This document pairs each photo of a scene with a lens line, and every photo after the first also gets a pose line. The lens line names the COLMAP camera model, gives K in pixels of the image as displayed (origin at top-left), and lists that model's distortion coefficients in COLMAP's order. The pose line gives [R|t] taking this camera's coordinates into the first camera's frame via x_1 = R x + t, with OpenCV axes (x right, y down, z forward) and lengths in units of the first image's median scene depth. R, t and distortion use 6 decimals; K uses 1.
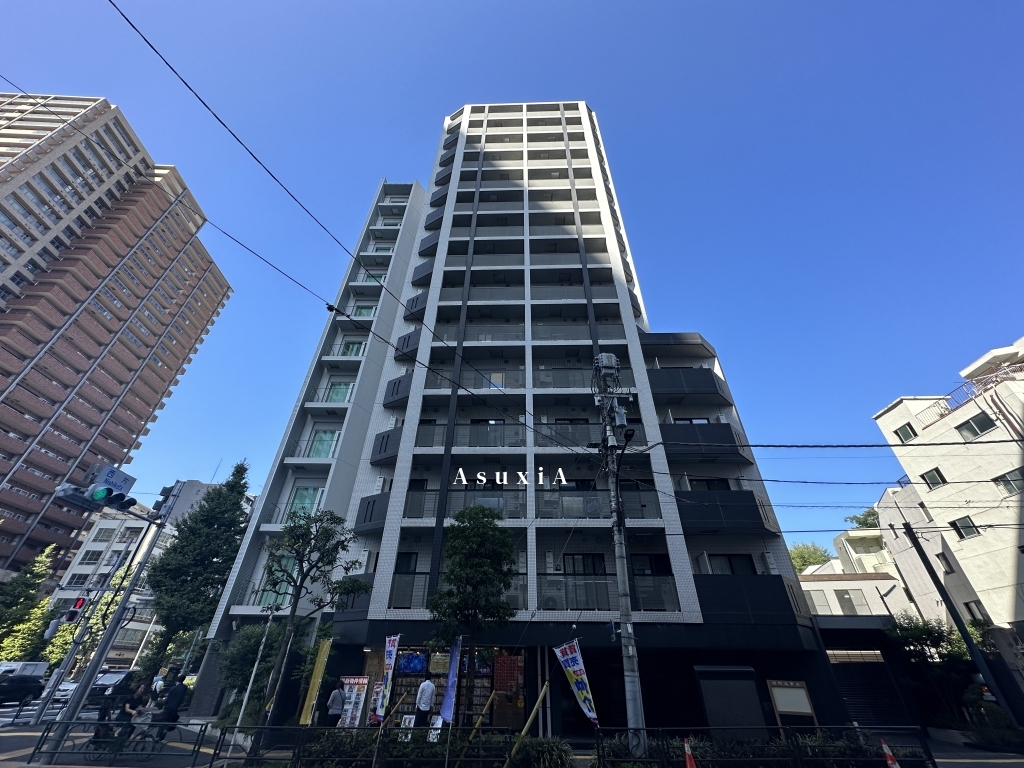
lens RADIAL K [[410.7, 0, 515.5], [0, 410.7, 389.4], [0, 0, 1]] dist [-0.003988, 0.000967]
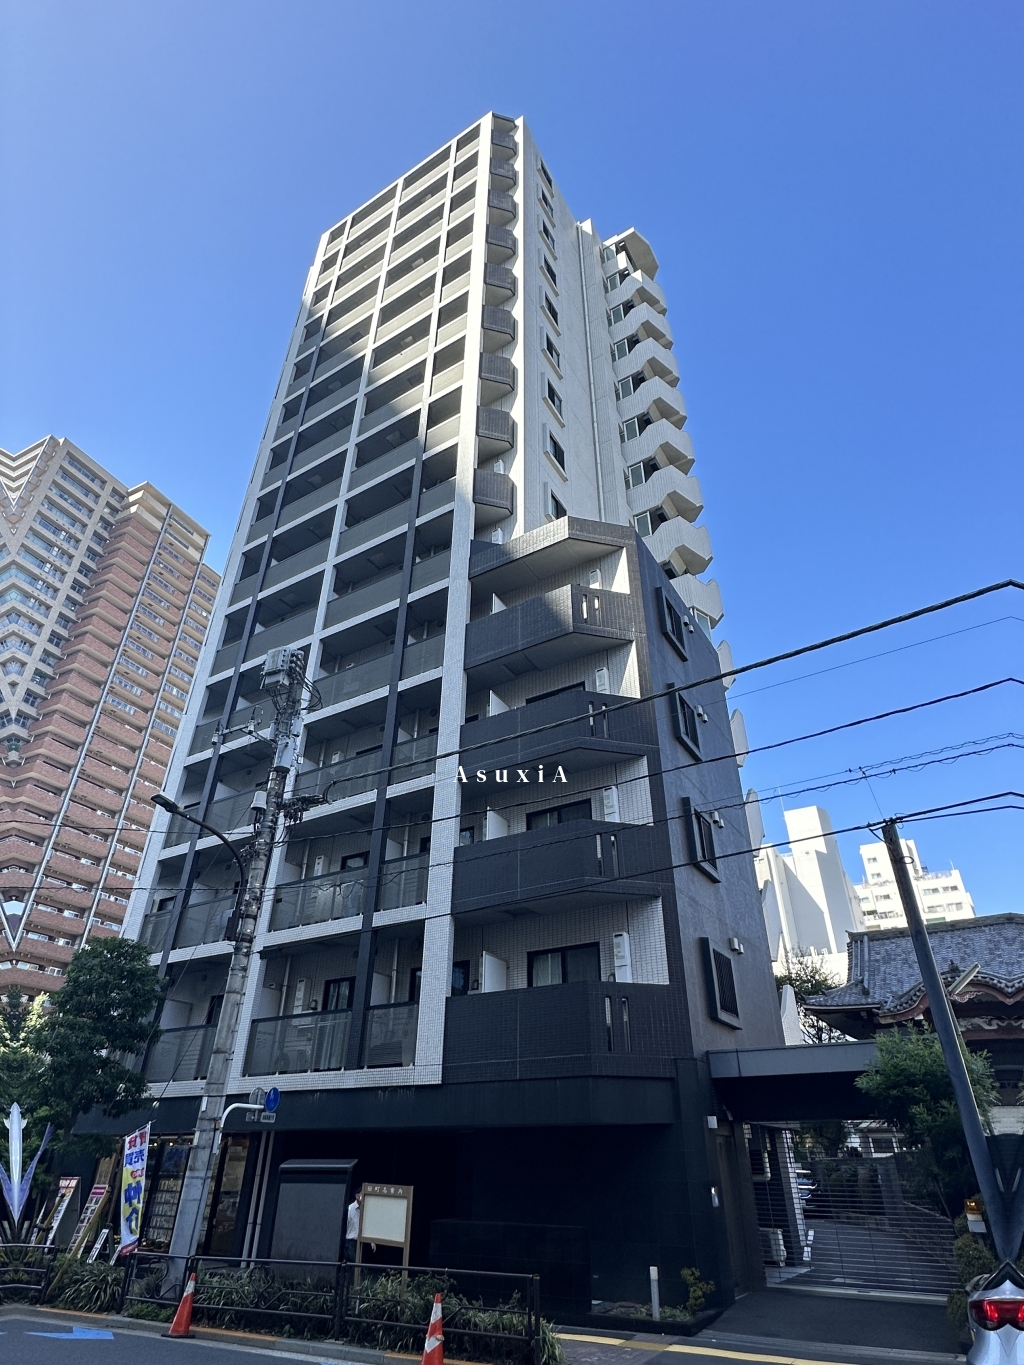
lens RADIAL K [[753.7, 0, 508.1], [0, 753.7, 692.2], [0, 0, 1]] dist [-0.000263, -0.001179]
pose [[0.868953, -0.269631, -0.414994, 0.577614], [0.286273, 0.957874, -0.022929, 0.057491], [0.403694, -0.098877, 0.909535, 0.082494]]
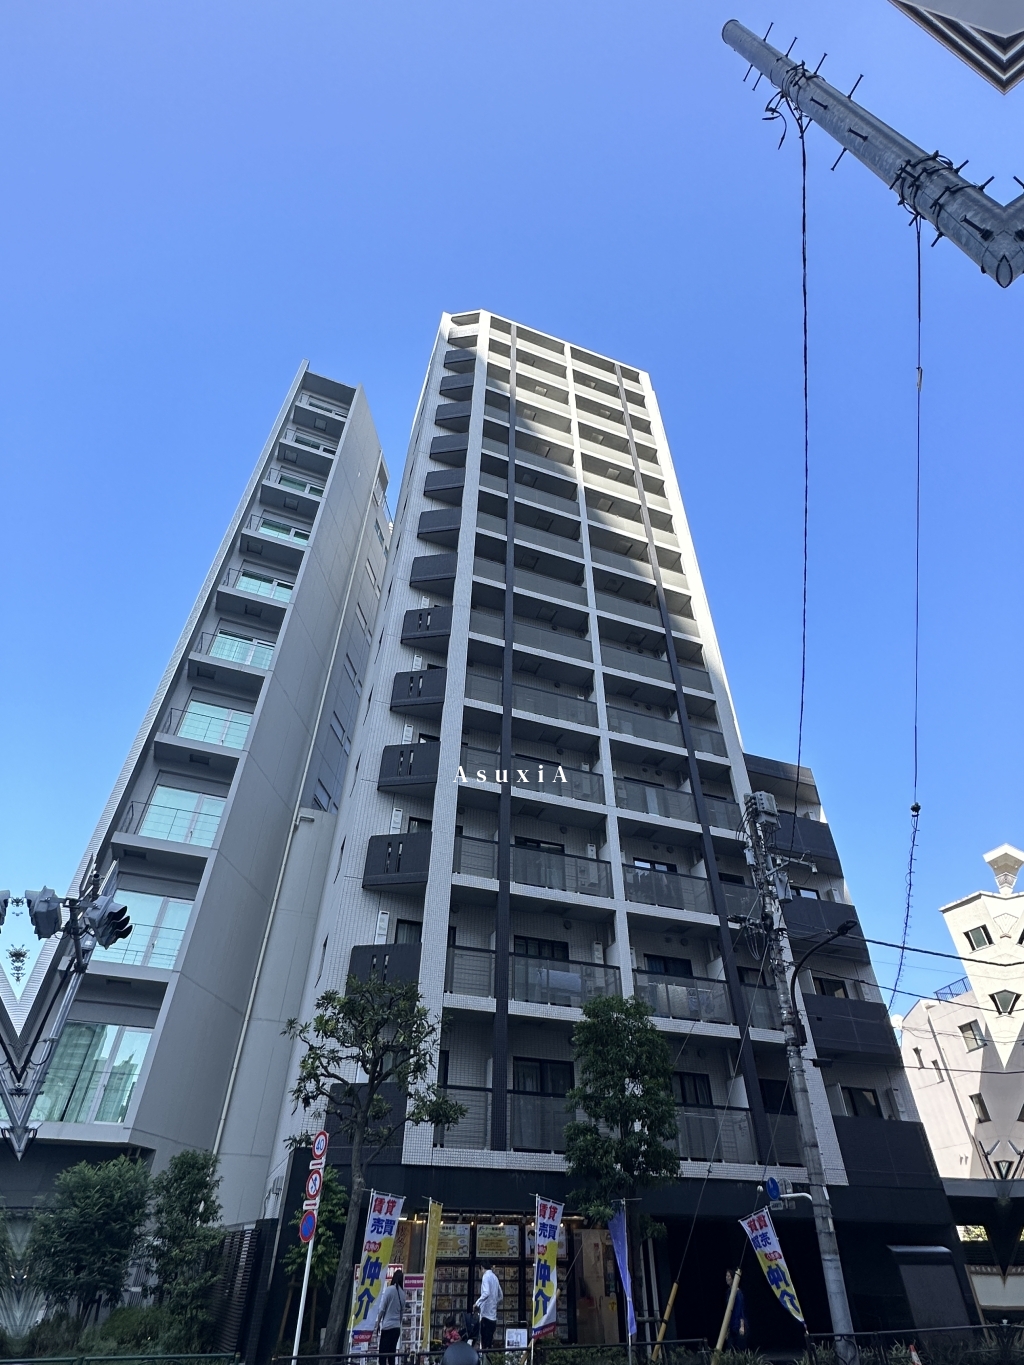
lens RADIAL K [[697.0, 0, 524.9], [0, 697.0, 693.9], [0, 0, 1]] dist [-0.001432, 0.000024]
pose [[0.927311, 0.232495, 0.293326, -0.349208], [-0.209513, 0.971830, -0.107941, -0.021336], [-0.310159, 0.038639, 0.949899, -0.030267]]
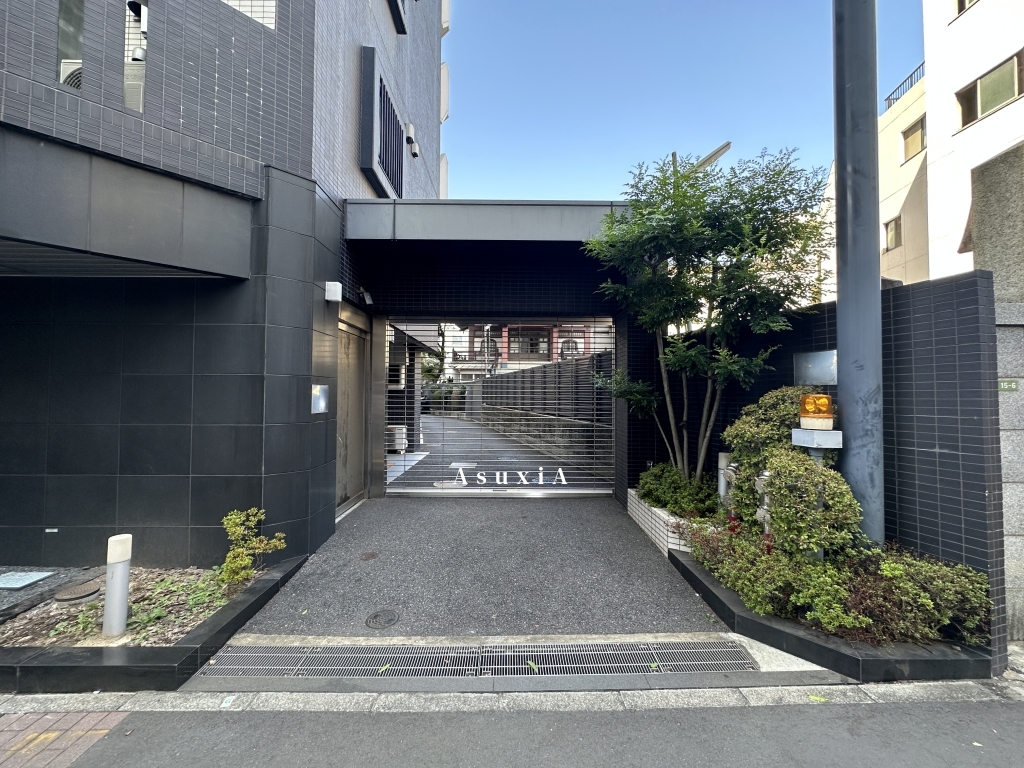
lens RADIAL K [[410.7, 0, 509.5], [0, 410.7, 388.5], [0, 0, 1]] dist [-0.003988, 0.000967]
pose [[0.999262, -0.005921, 0.037958, 0.474483], [-0.016330, 0.828879, 0.559190, 0.294999], [-0.034774, -0.559397, 0.828170, 0.403574]]
